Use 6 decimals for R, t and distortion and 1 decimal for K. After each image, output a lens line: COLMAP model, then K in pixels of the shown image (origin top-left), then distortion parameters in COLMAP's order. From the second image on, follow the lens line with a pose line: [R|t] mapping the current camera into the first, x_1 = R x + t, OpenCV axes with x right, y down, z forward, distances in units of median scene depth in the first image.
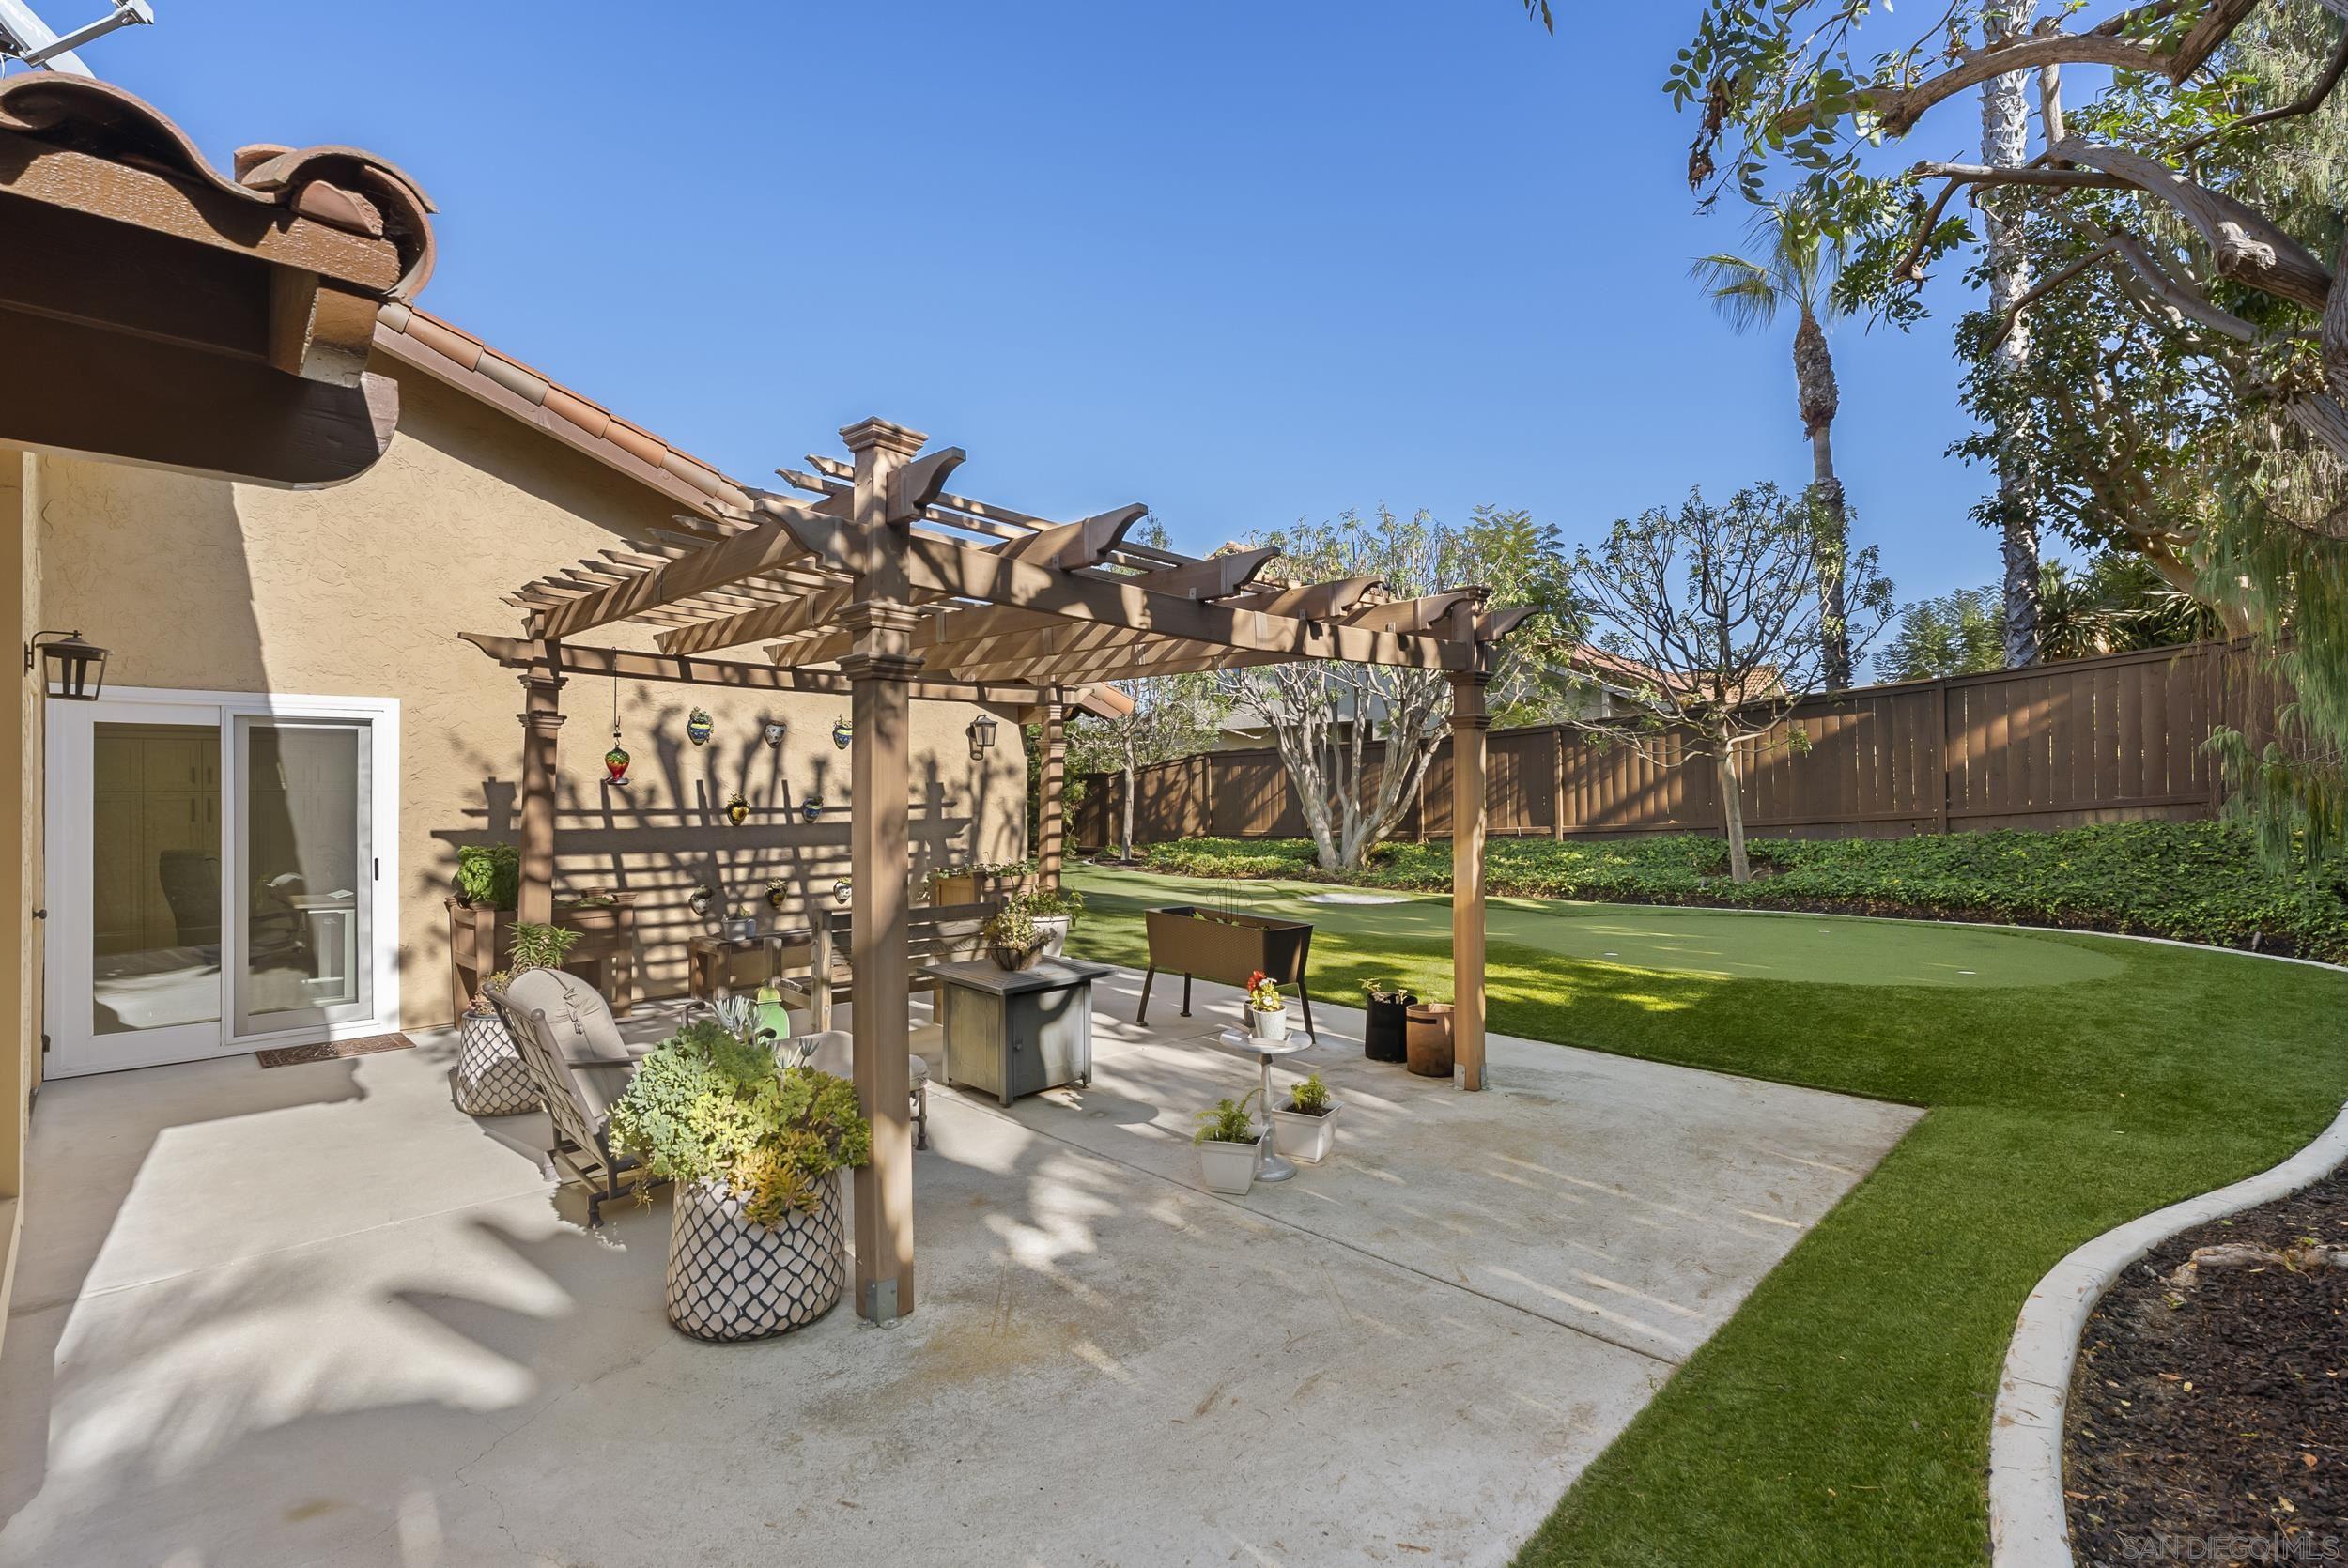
lens RADIAL K [[1102.2, 0, 1171.5], [0, 1102.2, 779.9], [0, 0, 1]] dist [0.027346, 0.000617]
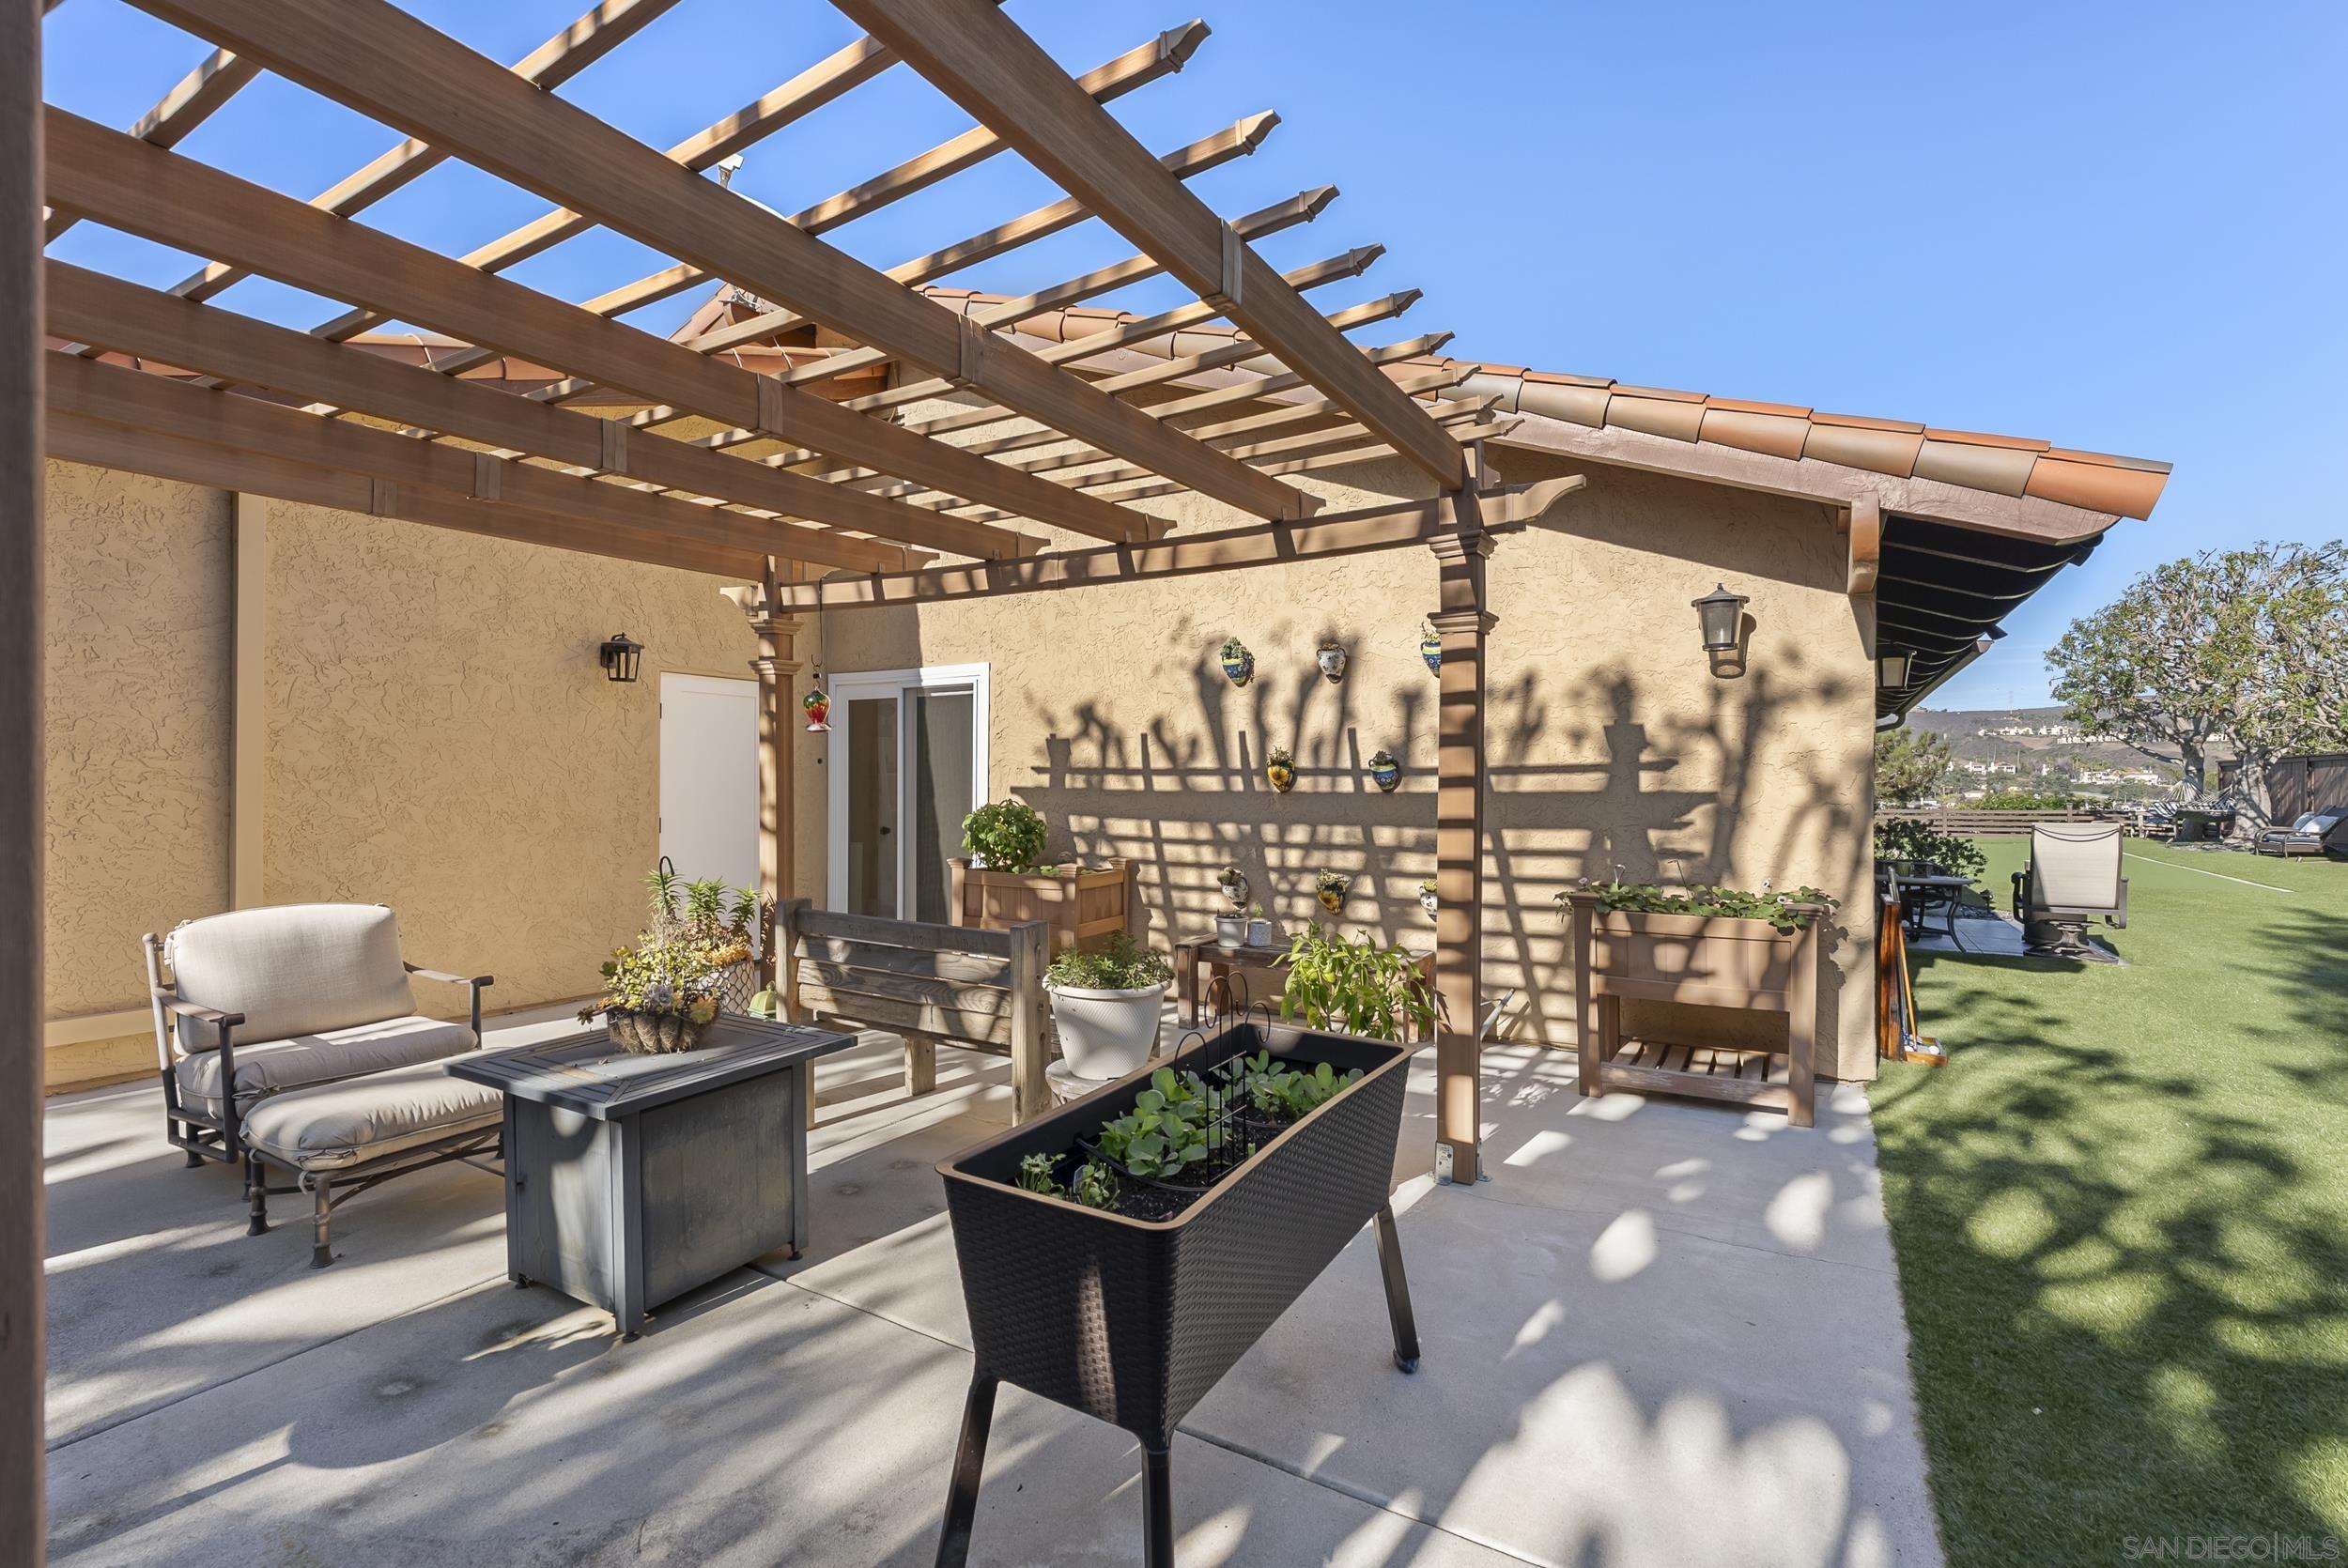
lens RADIAL K [[1102.2, 0, 1171.7], [0, 1102.2, 807.1], [0, 0, 1]] dist [0.027346, 0.000617]
pose [[0.229989, 0.031921, -0.972670, 0.296509], [0.013033, 0.999271, 0.035875, 0.024733], [0.973106, -0.020928, 0.229406, 0.760781]]
